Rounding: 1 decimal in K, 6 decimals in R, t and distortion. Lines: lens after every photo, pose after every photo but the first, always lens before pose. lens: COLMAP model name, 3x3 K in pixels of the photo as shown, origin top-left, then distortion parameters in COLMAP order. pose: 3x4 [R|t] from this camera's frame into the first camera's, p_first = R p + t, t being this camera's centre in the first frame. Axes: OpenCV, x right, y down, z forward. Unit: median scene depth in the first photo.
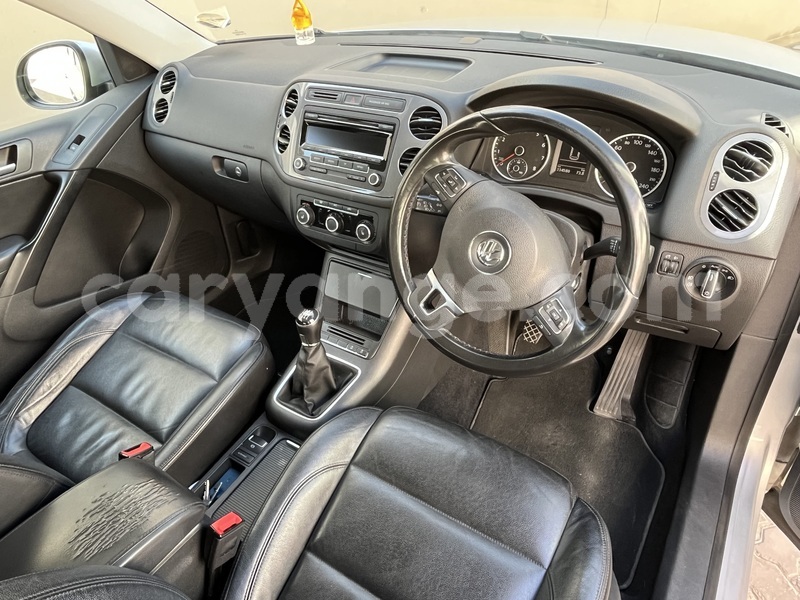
lens RADIAL K [[531.8, 0, 400.0], [0, 531.8, 300.0], [0, 0, 1]] dist [0.000353, -0.000534]
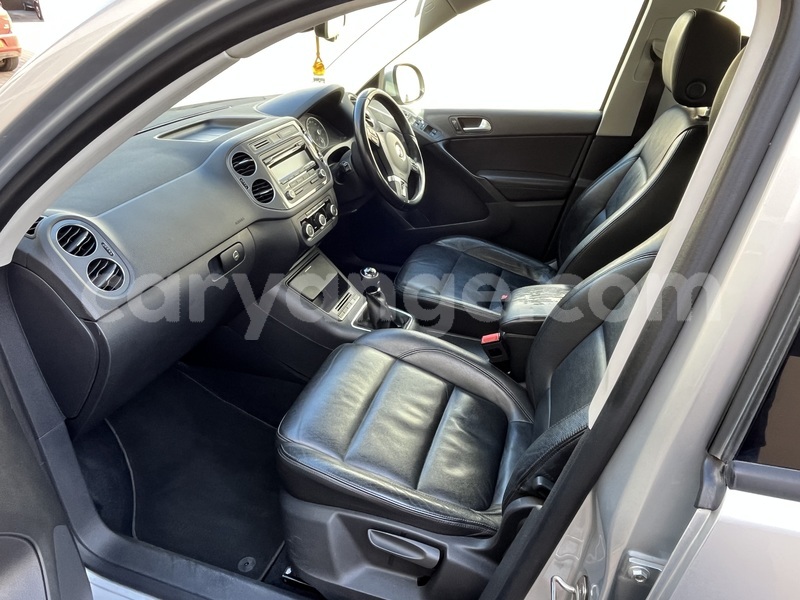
lens RADIAL K [[531.8, 0, 400.0], [0, 531.8, 300.0], [0, 0, 1]] dist [0.000353, -0.000534]
pose [[-0.244694, -0.411201, 0.878088, -1.294931], [0.629023, 0.621859, 0.466499, -0.467450], [-0.737872, 0.666487, 0.106489, 0.753484]]
